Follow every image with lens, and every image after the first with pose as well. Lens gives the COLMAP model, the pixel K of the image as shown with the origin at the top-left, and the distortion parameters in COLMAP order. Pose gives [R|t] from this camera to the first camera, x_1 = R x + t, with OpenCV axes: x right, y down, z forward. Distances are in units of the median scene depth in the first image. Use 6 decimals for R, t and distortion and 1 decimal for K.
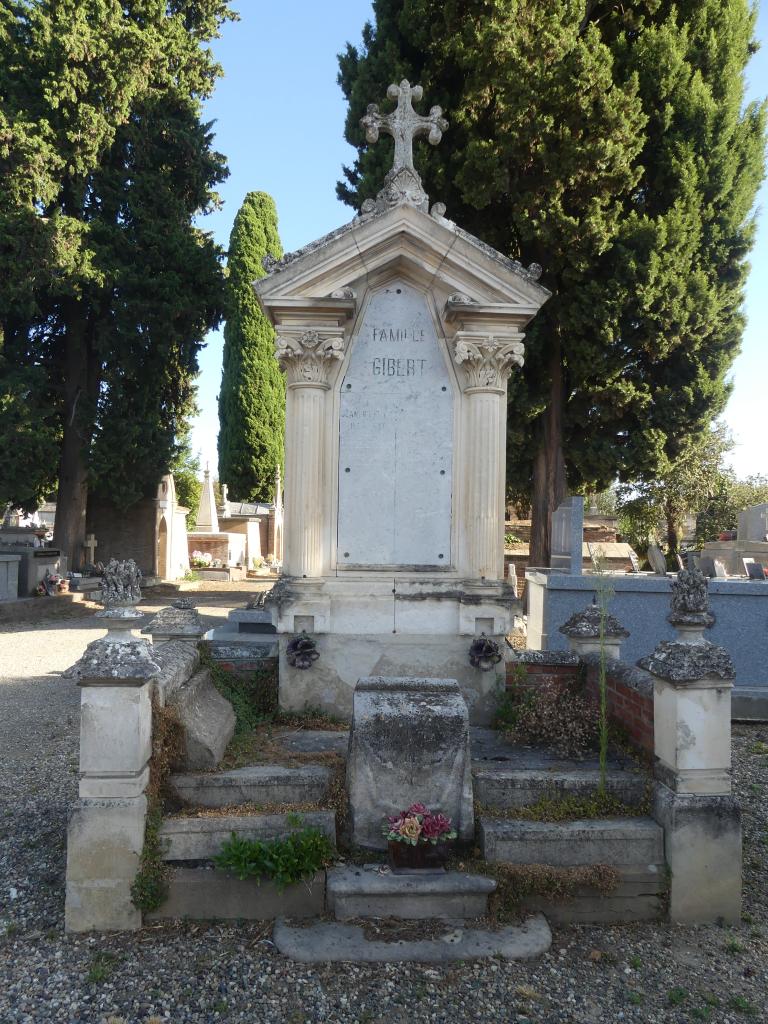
lens RADIAL K [[766.6, 0, 379.5], [0, 766.6, 511.3], [0, 0, 1]] dist [-0.012414, -0.003720]
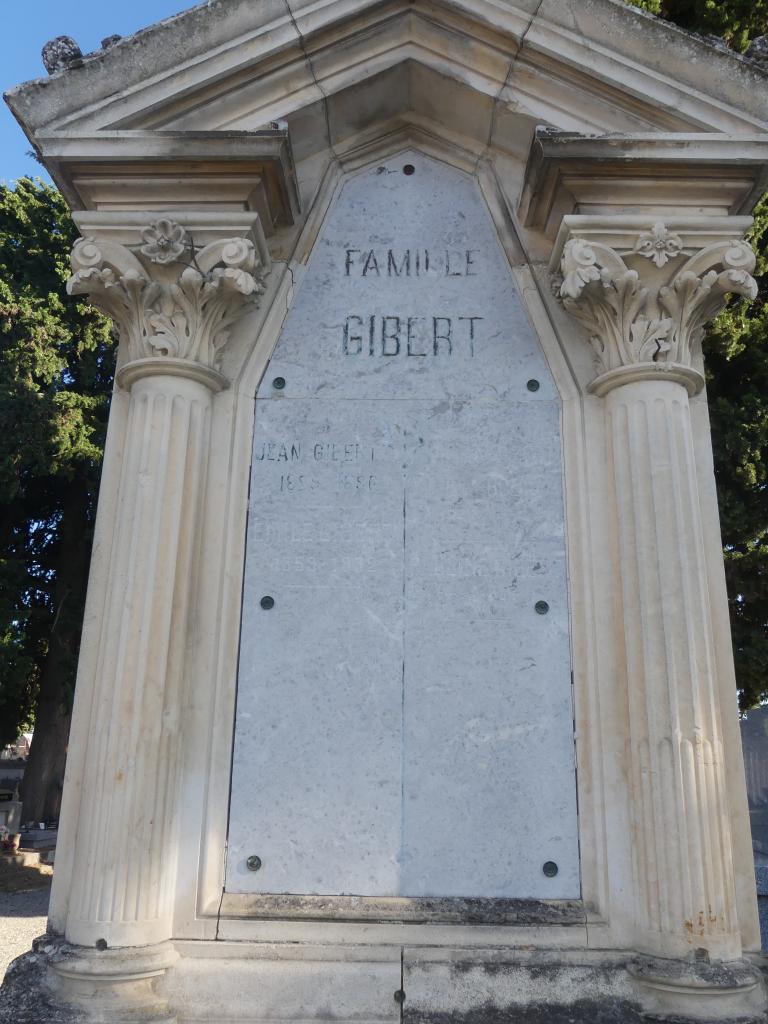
lens RADIAL K [[827.4, 0, 381.2], [0, 827.4, 515.4], [0, 0, 1]] dist [-0.014541, 0.011850]
pose [[0.997572, -0.021246, -0.066328, 0.038401], [0.002974, 0.964463, -0.264200, 0.007928], [0.069584, 0.263361, 0.962184, 0.668574]]
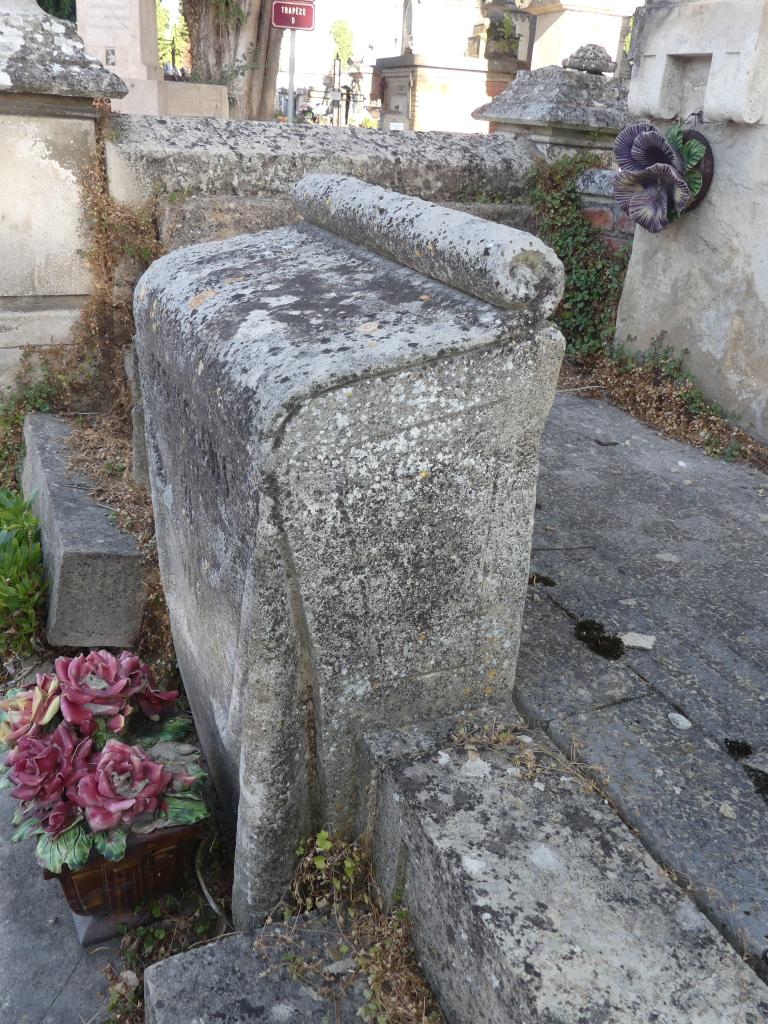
lens RADIAL K [[861.1, 0, 380.4], [0, 861.1, 512.6], [0, 0, 1]] dist [-0.027997, 0.023940]
pose [[0.370397, 0.402372, -0.837199, 0.221063], [-0.026986, 0.905587, 0.423301, 0.160949], [0.928481, -0.134197, 0.346285, 0.738867]]
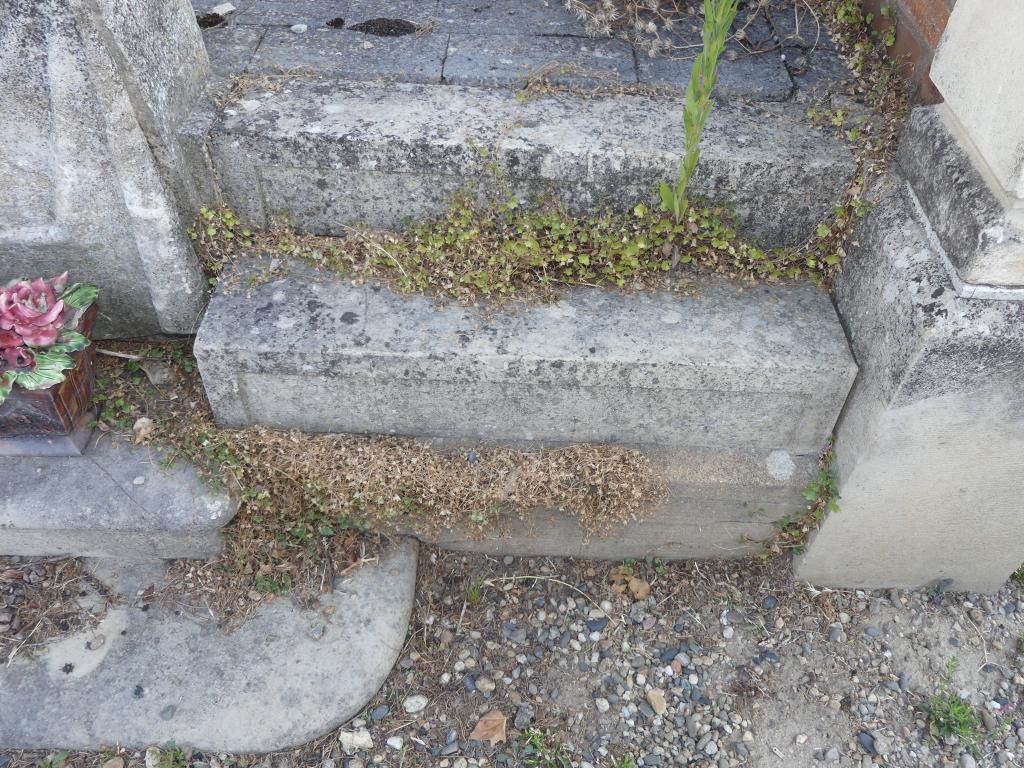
lens RADIAL K [[827.4, 0, 512.0], [0, 827.4, 384.0], [0, 0, 1]] dist [-0.014541, 0.011850]
pose [[0.996941, 0.063063, -0.046165, 0.197918], [-0.006746, 0.657920, 0.753057, 0.150463], [0.077863, -0.750442, 0.656333, 0.597075]]
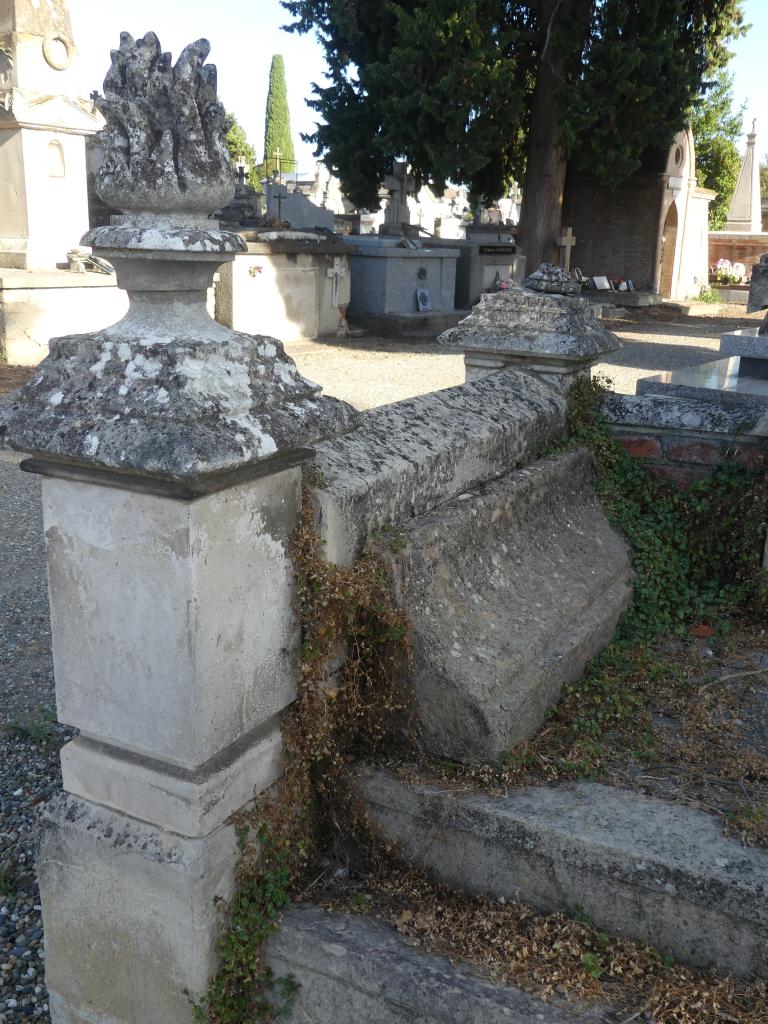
lens RADIAL K [[999.3, 0, 380.5], [0, 999.3, 515.3], [0, 0, 1]] dist [-0.048527, 0.092785]
pose [[0.842826, 0.151485, -0.516427, -0.045259], [0.005211, 0.957227, 0.289290, 0.092844], [0.538162, -0.246512, 0.805986, 0.535154]]
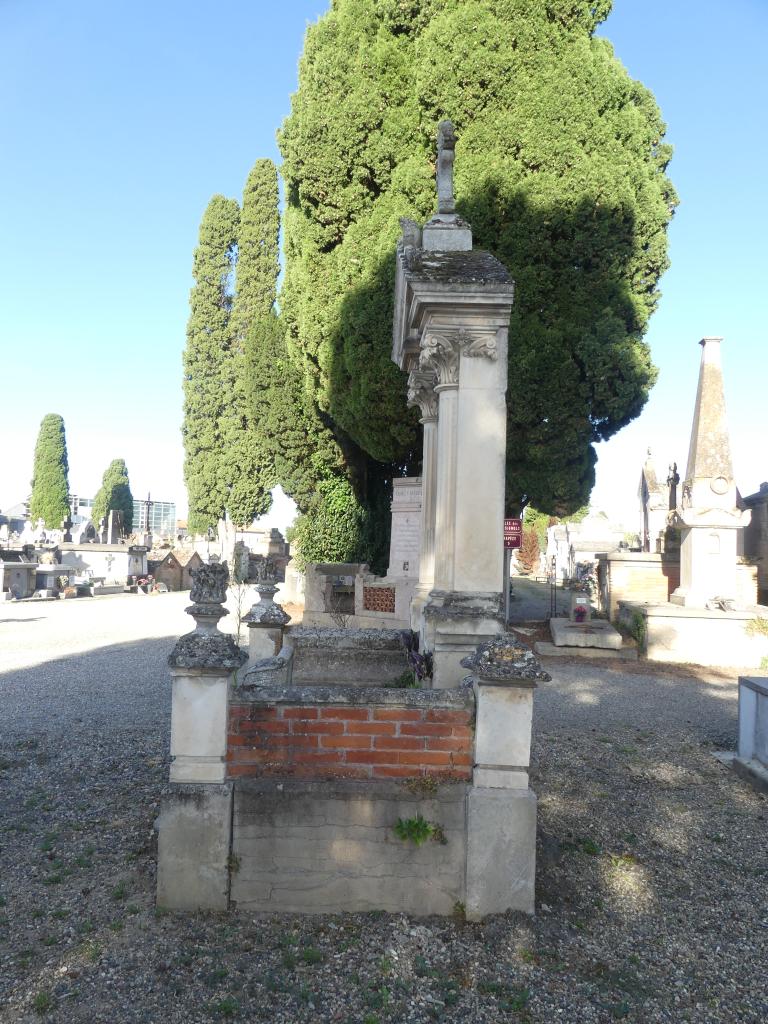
lens RADIAL K [[766.6, 0, 379.5], [0, 766.6, 511.3], [0, 0, 1]] dist [-0.012414, -0.003720]
pose [[-0.015720, -0.080002, -0.996671, 1.112389], [0.003798, 0.996782, -0.080071, 0.071503], [0.999869, -0.005044, -0.015366, 0.969844]]
